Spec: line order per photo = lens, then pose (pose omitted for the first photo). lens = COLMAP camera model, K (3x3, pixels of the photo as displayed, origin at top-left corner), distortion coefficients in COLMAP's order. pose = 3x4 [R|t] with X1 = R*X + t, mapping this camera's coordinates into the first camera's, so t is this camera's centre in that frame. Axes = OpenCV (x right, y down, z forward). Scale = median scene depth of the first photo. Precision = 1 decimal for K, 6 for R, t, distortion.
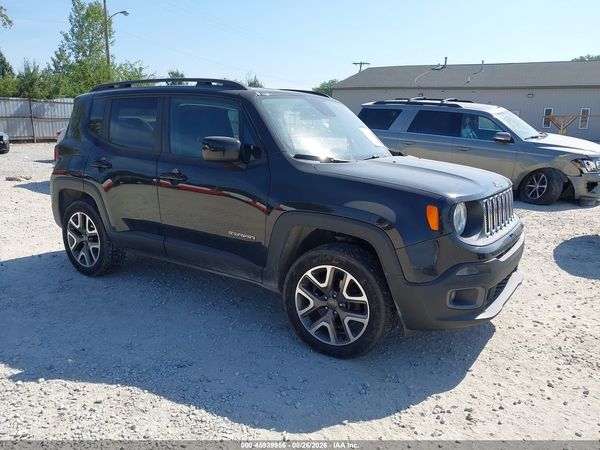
lens RADIAL K [[463.5, 0, 311.5], [0, 463.5, 227.6], [0, 0, 1]] dist [0.035467, -0.047422]
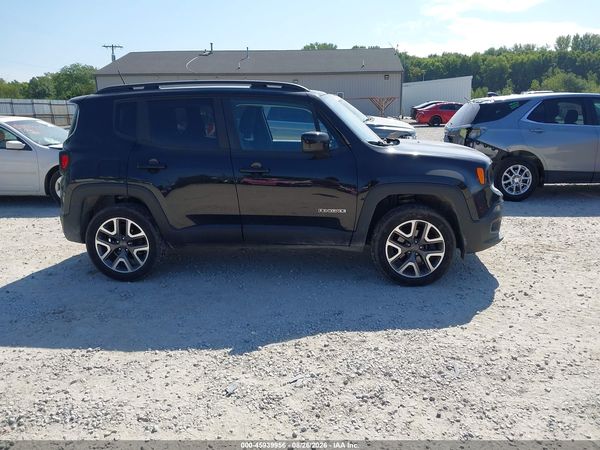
lens RADIAL K [[463.5, 0, 313.5], [0, 463.5, 233.7], [0, 0, 1]] dist [0.035467, -0.047422]
pose [[0.881679, -0.158131, 0.444563, -0.764207], [0.140075, 0.987415, 0.073418, -0.019668], [-0.450578, -0.002459, 0.892734, -0.087786]]
